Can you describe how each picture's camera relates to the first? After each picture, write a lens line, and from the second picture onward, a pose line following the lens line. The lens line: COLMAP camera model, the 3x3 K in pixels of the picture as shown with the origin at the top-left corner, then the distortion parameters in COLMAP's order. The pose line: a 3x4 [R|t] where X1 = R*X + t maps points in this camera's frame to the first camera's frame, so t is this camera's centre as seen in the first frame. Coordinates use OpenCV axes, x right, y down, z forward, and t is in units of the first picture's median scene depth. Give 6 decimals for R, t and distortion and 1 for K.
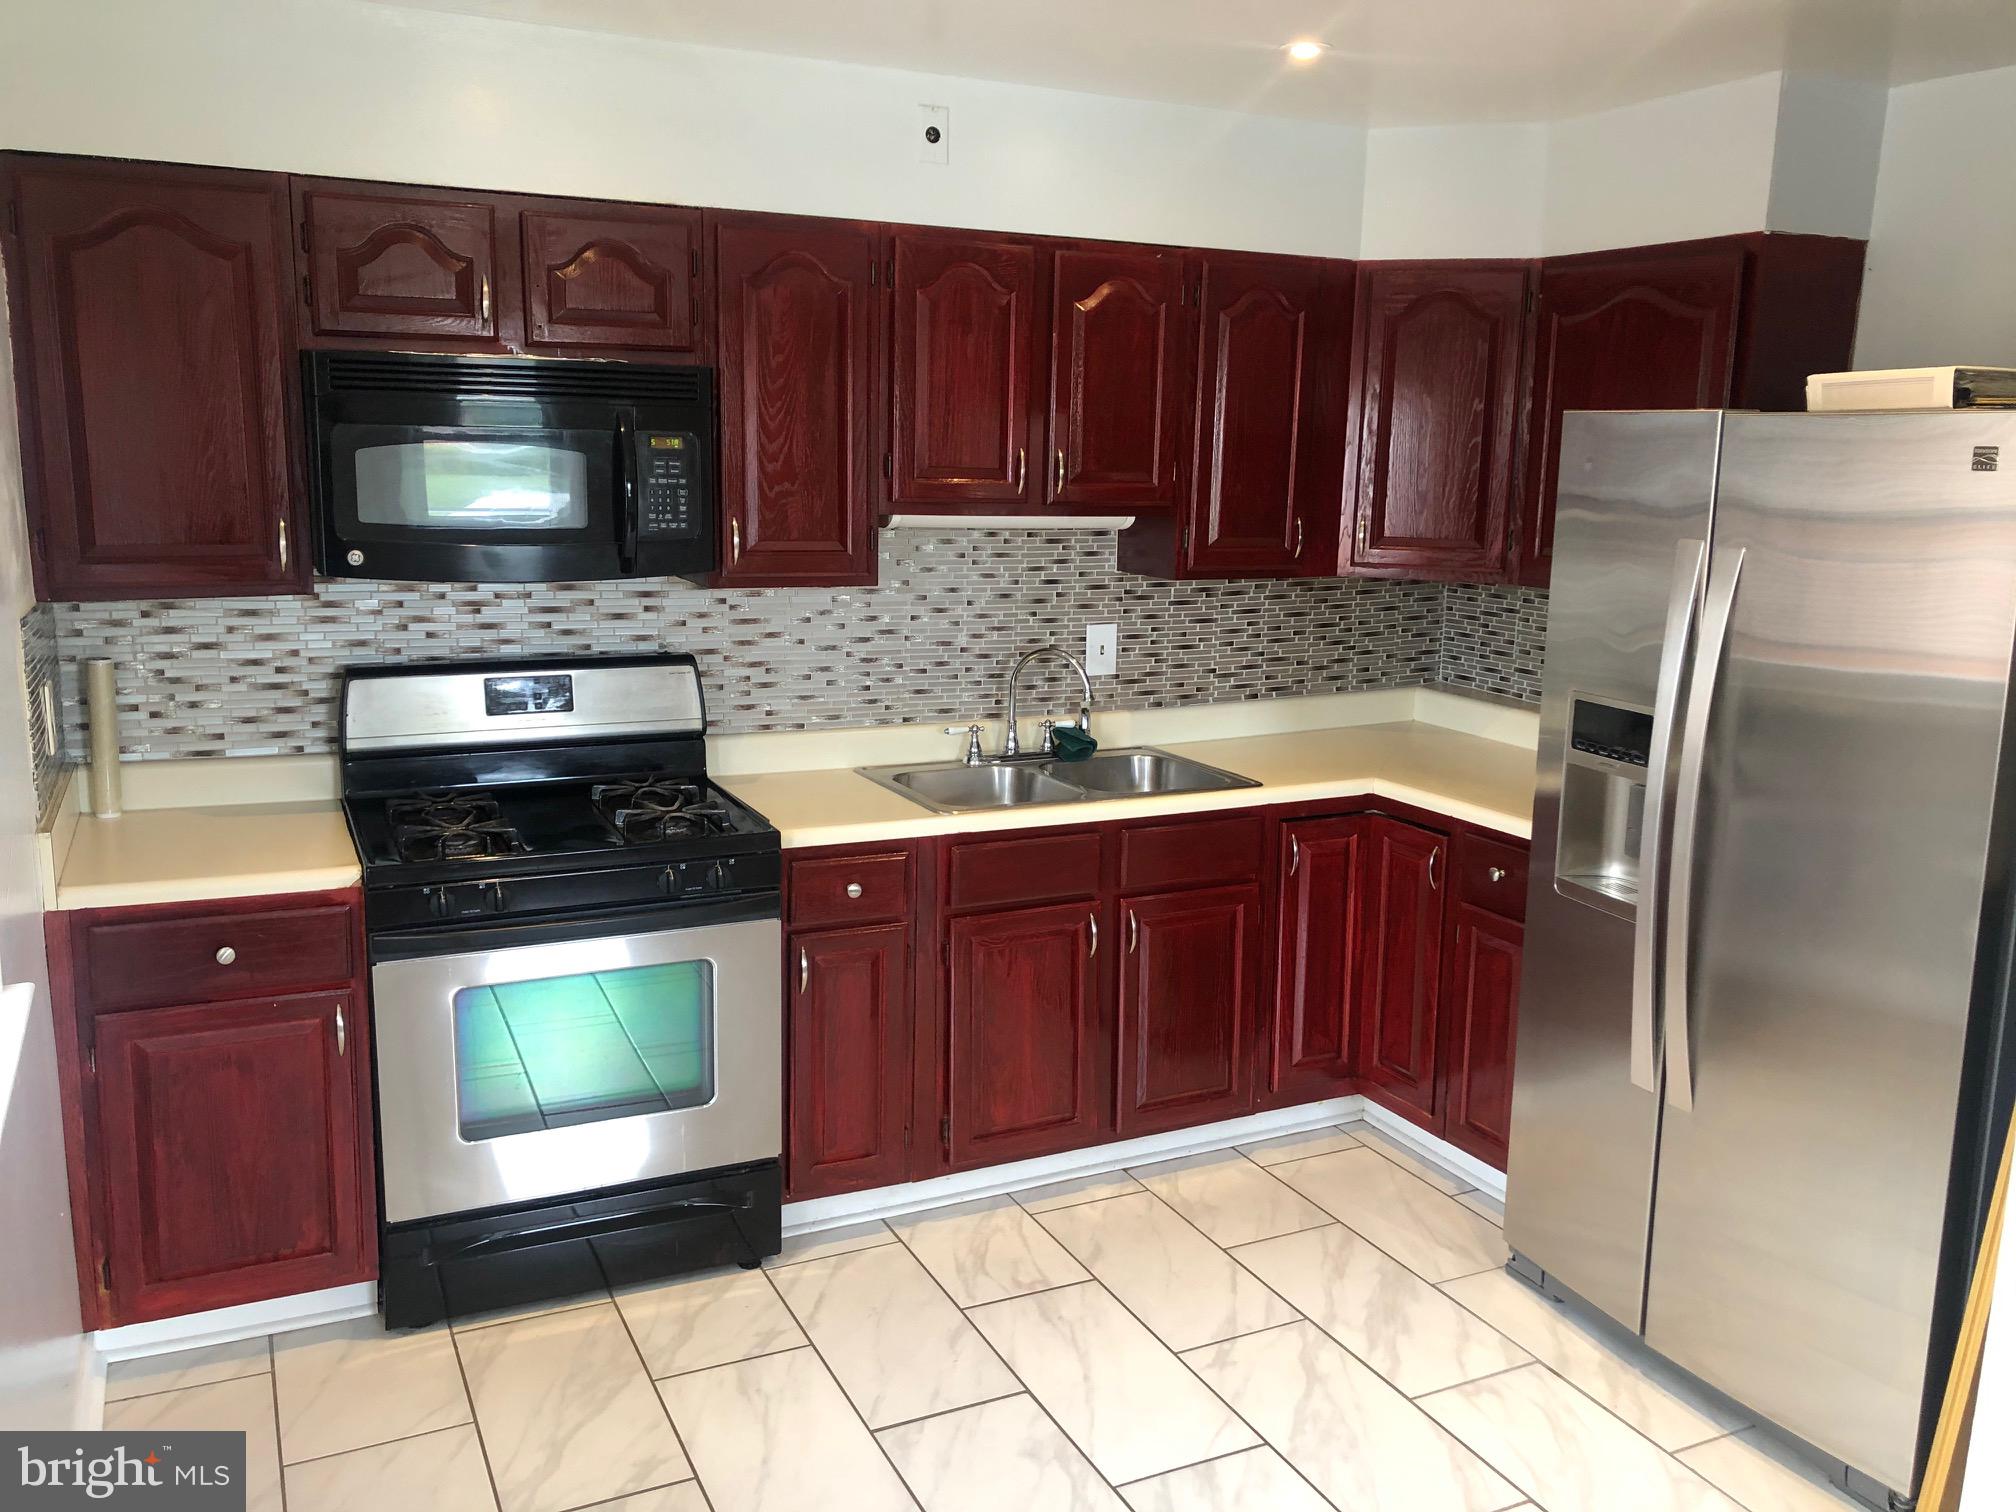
lens RADIAL K [[1632.8, 0, 1013.1], [0, 1632.8, 741.2], [0, 0, 1]] dist [0.032752, -0.028638]
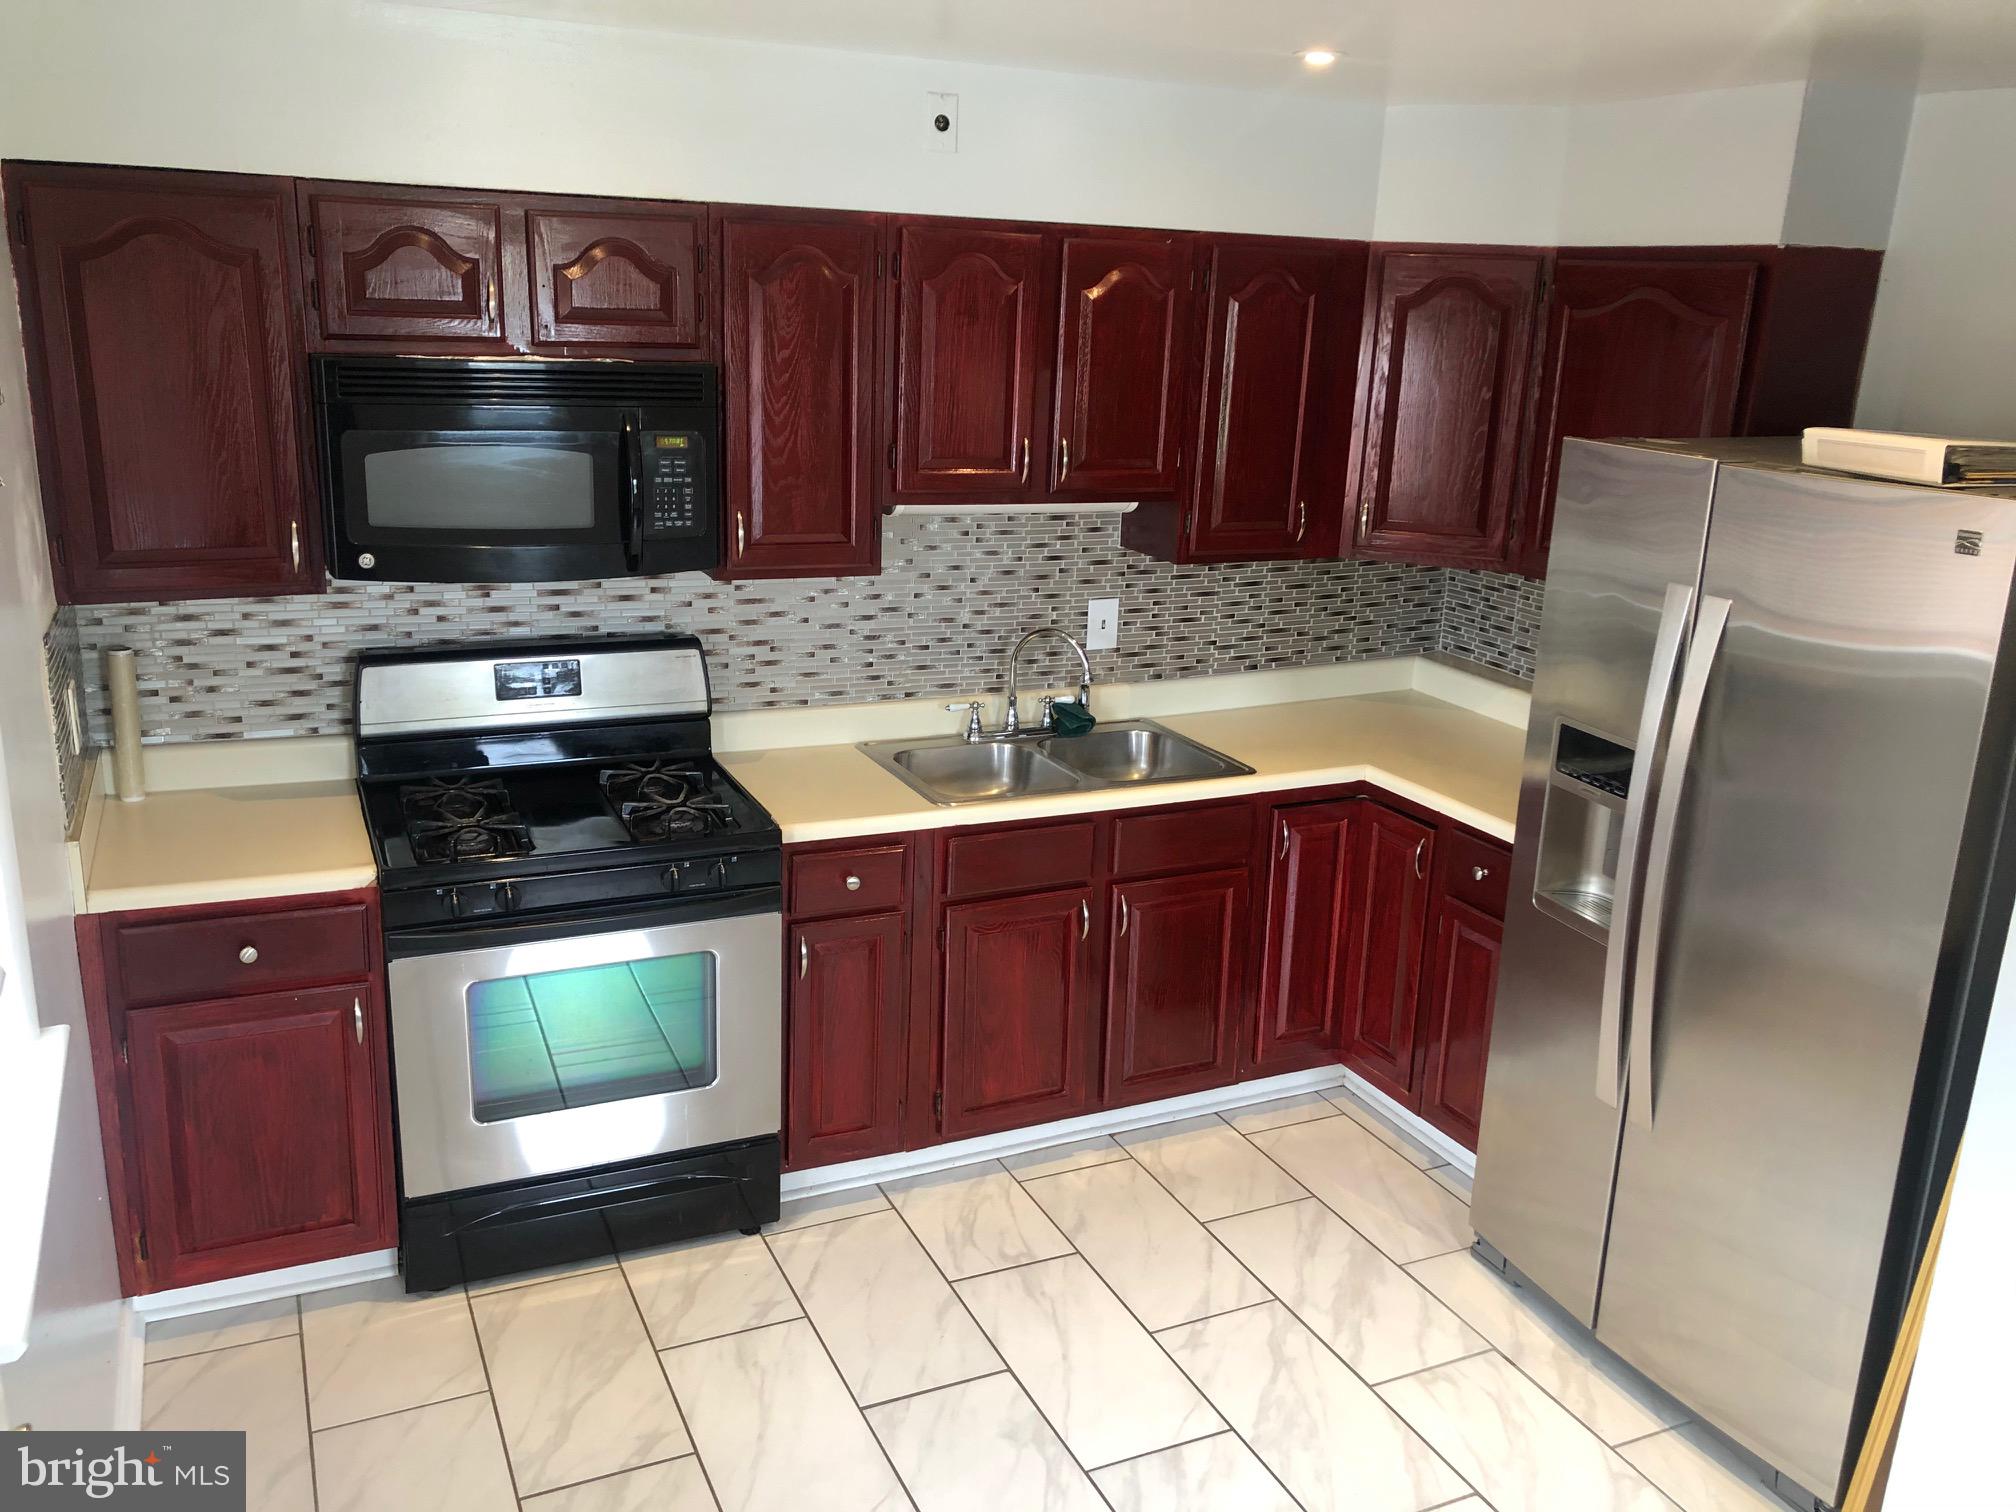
lens RADIAL K [[1632.8, 0, 1007.1], [0, 1632.8, 746.5], [0, 0, 1]] dist [0.032752, -0.028638]
pose [[0.999723, 0.021317, -0.010011, 0.008308], [-0.020346, 0.995844, 0.088775, -0.086482], [0.011862, -0.088546, 0.996001, -0.017897]]
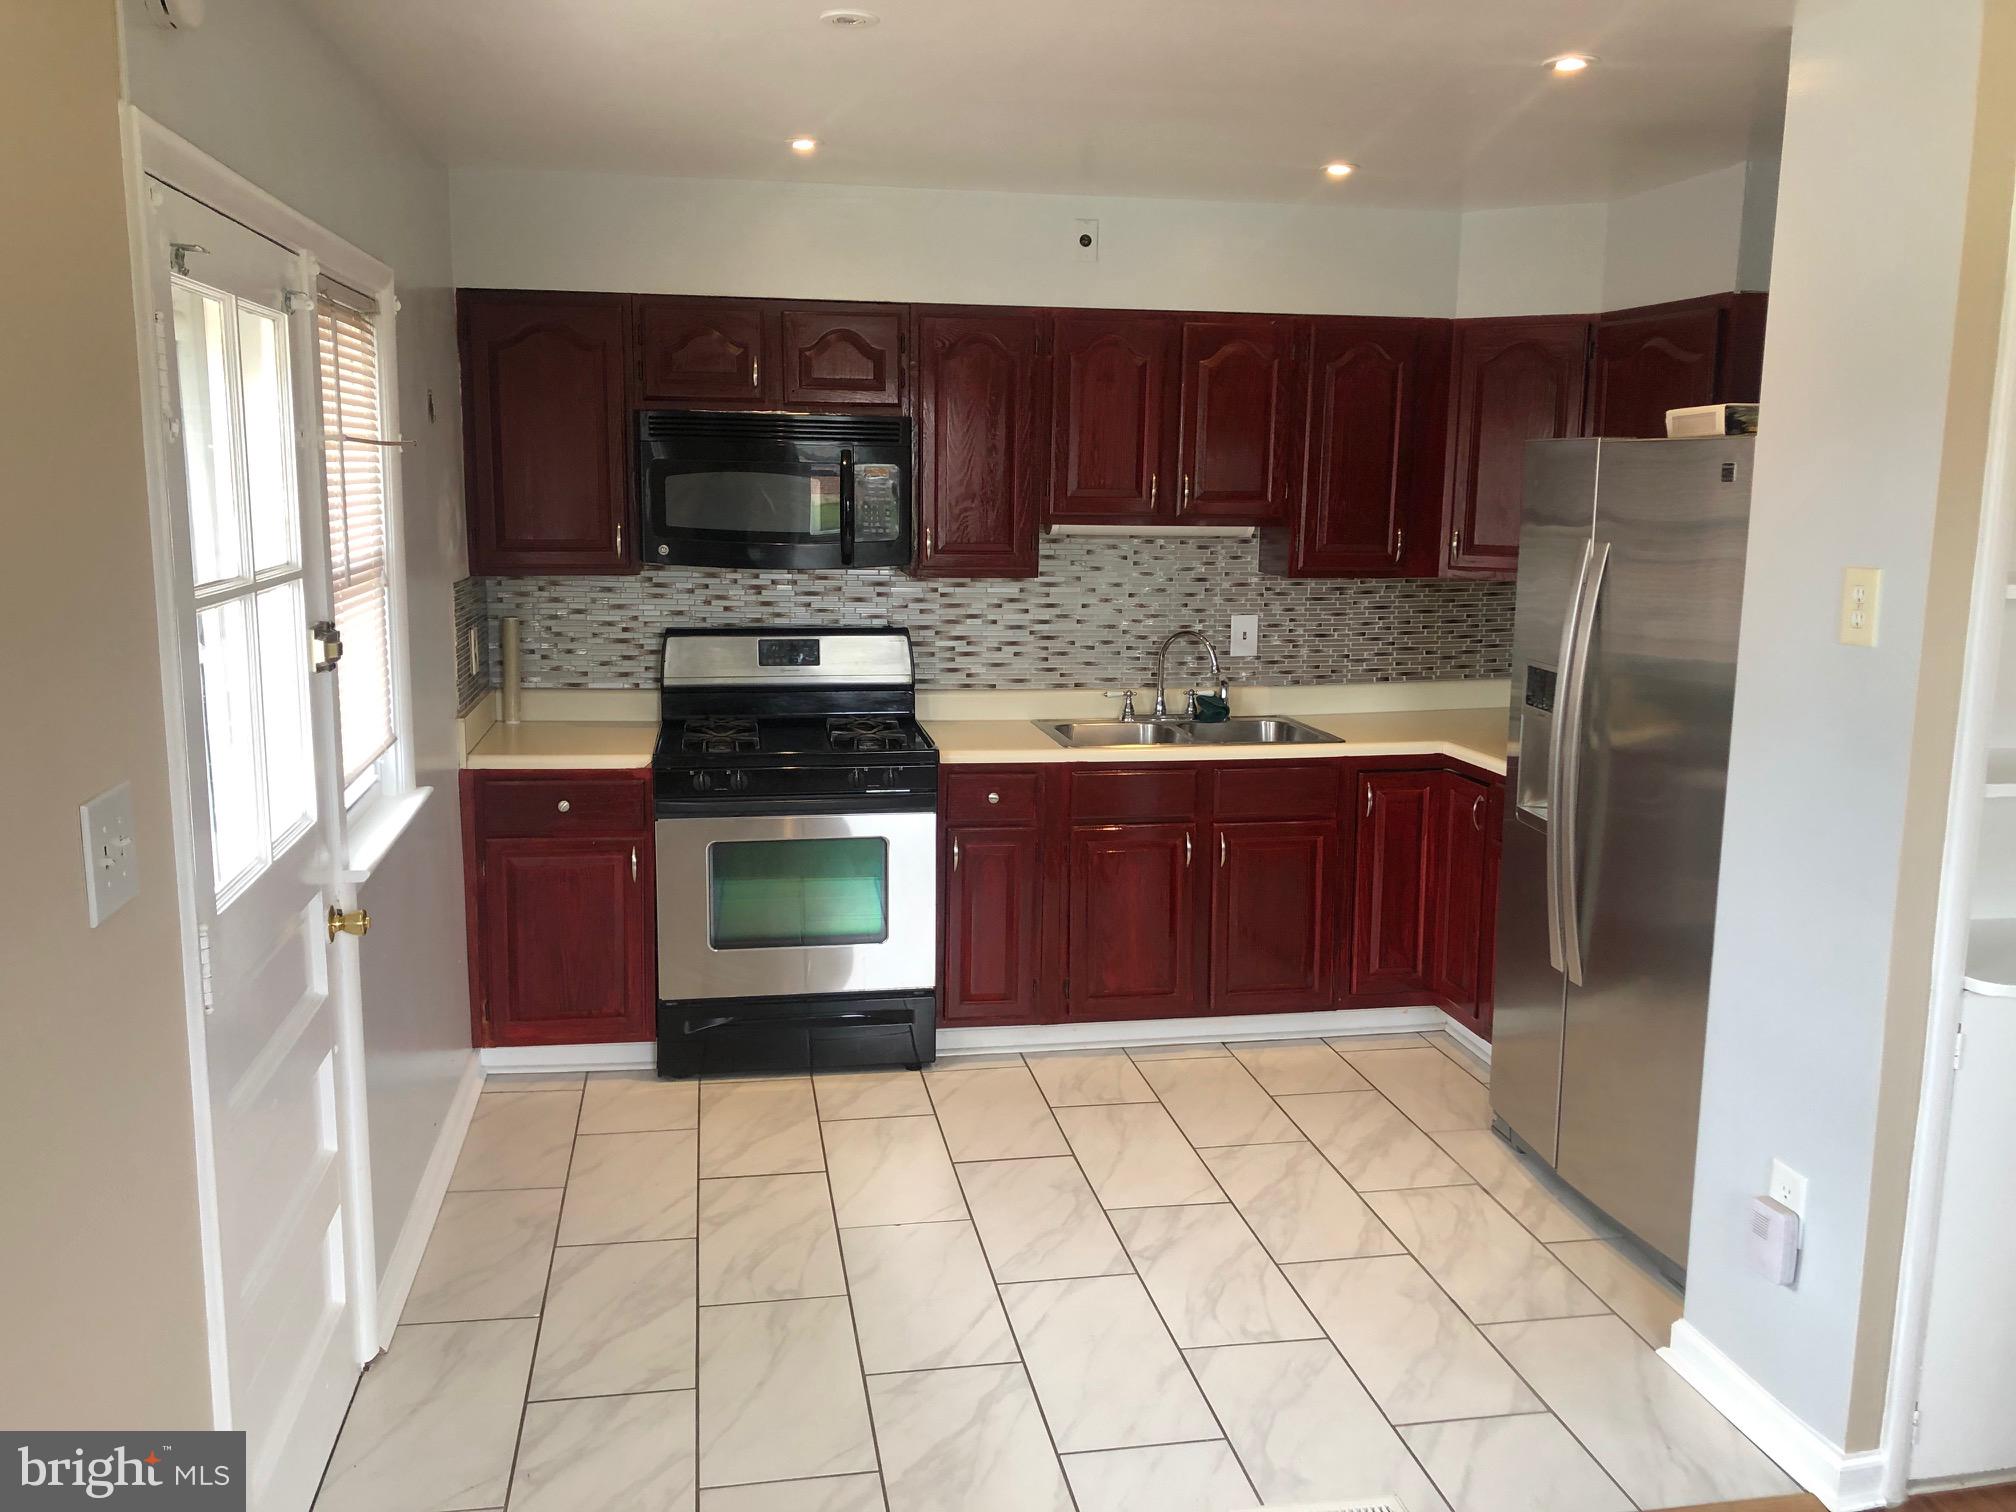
lens RADIAL K [[1632.8, 0, 1012.2], [0, 1632.8, 736.7], [0, 0, 1]] dist [0.032752, -0.028638]
pose [[0.963377, 0.035062, -0.265848, 0.271567], [-0.041663, 0.998947, -0.019230, 0.064709], [0.264893, 0.029602, 0.963823, -0.300780]]
